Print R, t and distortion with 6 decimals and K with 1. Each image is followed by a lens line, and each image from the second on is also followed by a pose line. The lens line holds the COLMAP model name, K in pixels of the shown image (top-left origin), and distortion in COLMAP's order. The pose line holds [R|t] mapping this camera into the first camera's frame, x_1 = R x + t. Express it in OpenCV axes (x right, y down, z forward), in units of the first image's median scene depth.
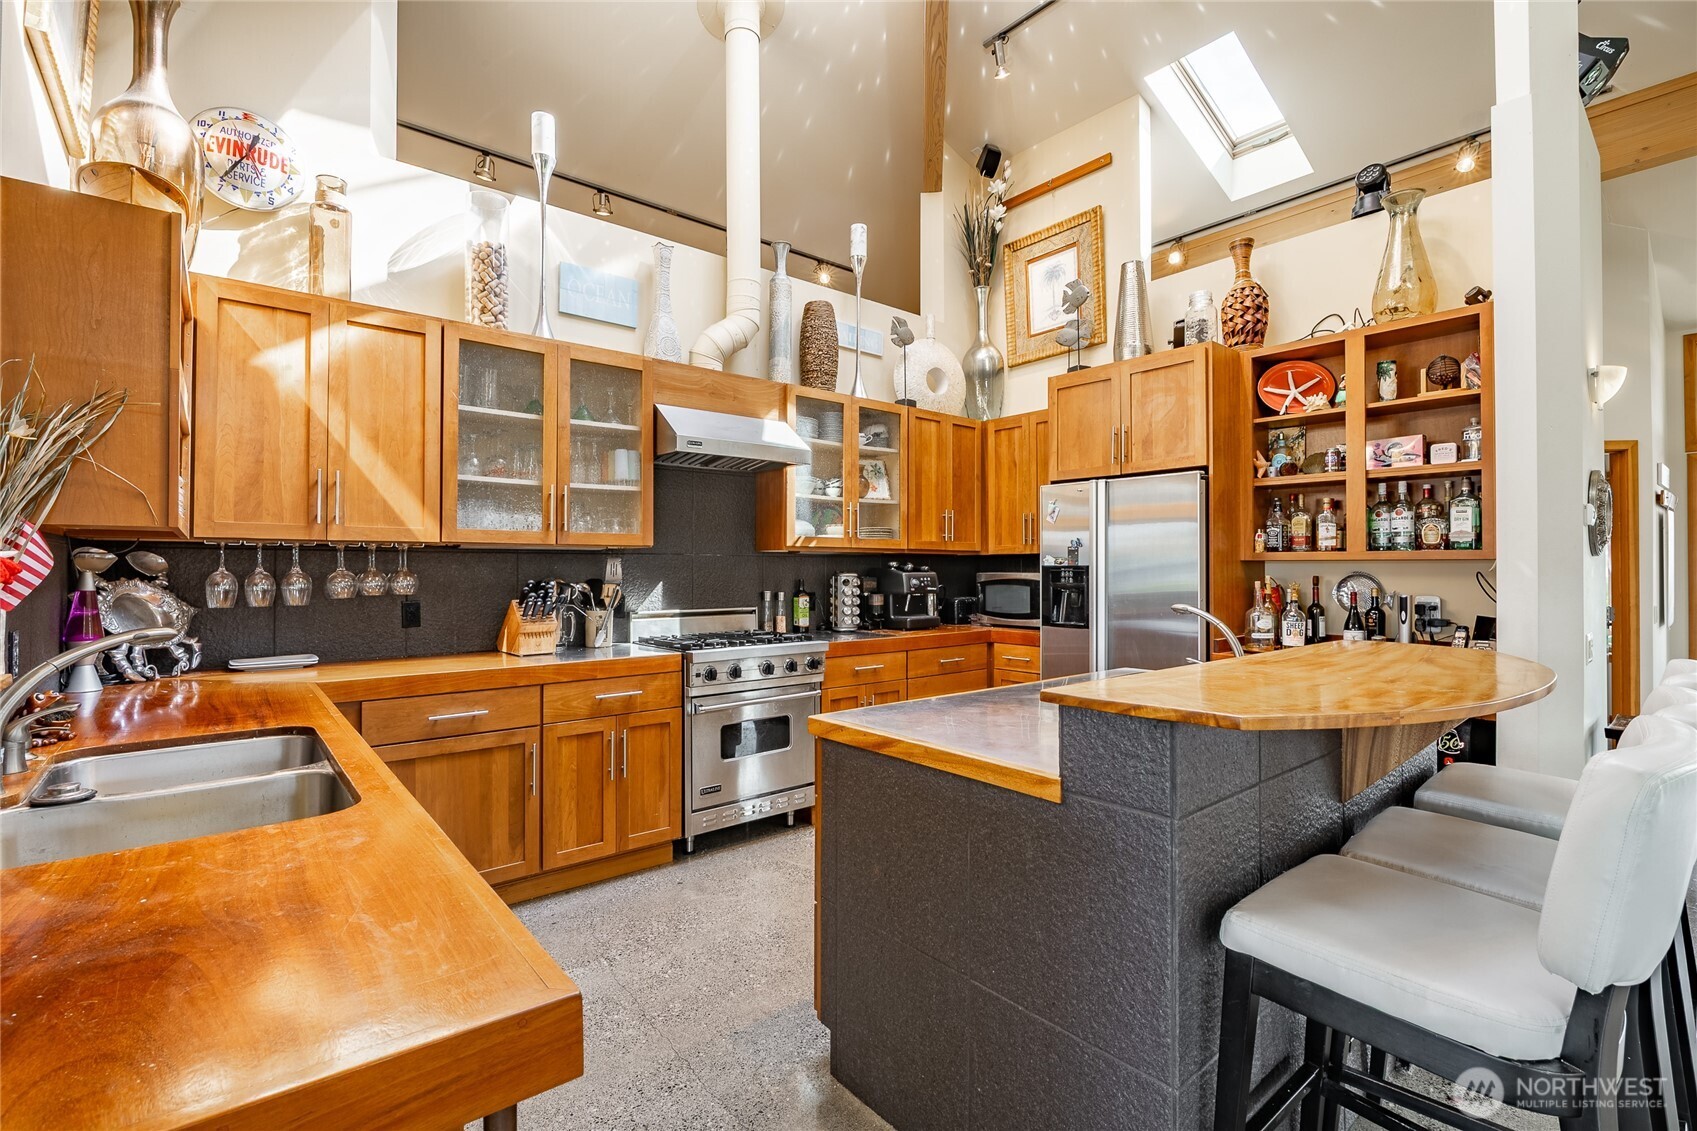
lens RADIAL K [[784.1, 0, 848.9], [0, 784.1, 560.6], [0, 0, 1]] dist [-0.001362, -0.000043]
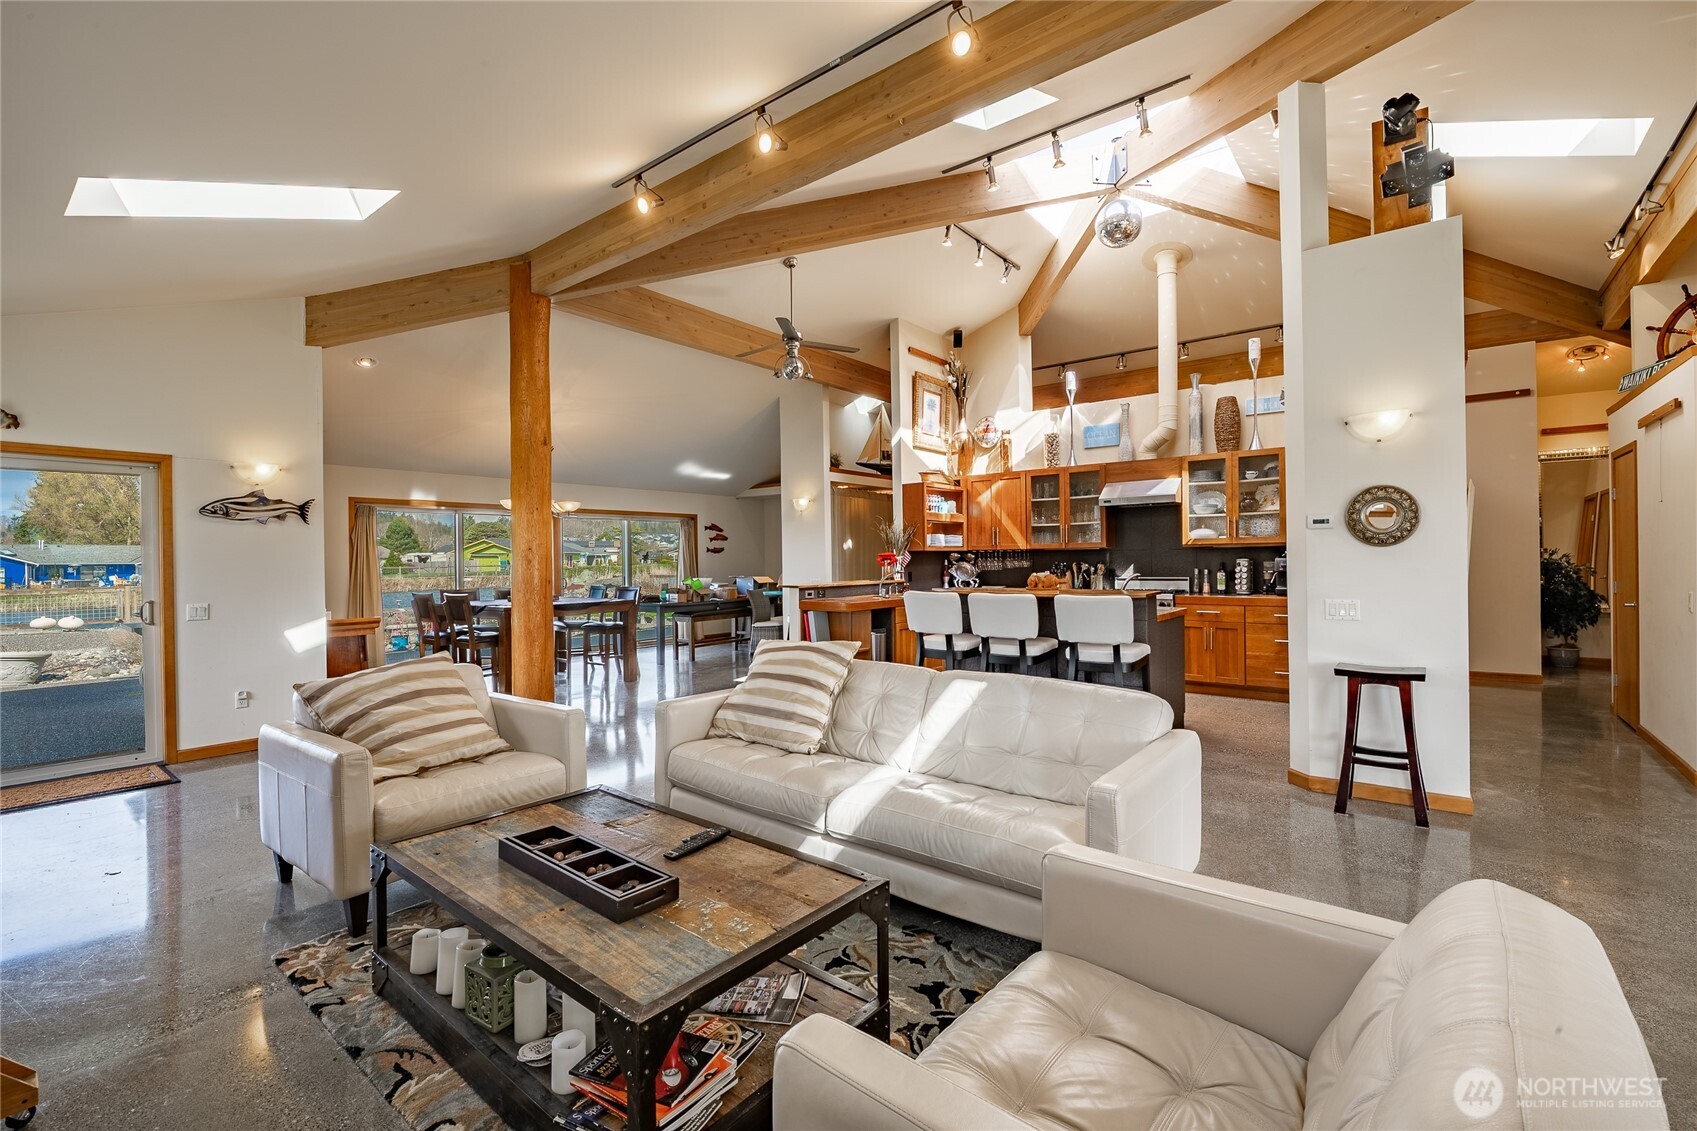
lens RADIAL K [[733.8, 0, 845.6], [0, 733.8, 567.3], [0, 0, 1]] dist [-0.000129, -0.000011]
pose [[0.205417, 0.002600, -0.978671, 1.642638], [0.017139, 0.999834, 0.006254, 0.013112], [0.978524, -0.018058, 0.205338, -0.158040]]
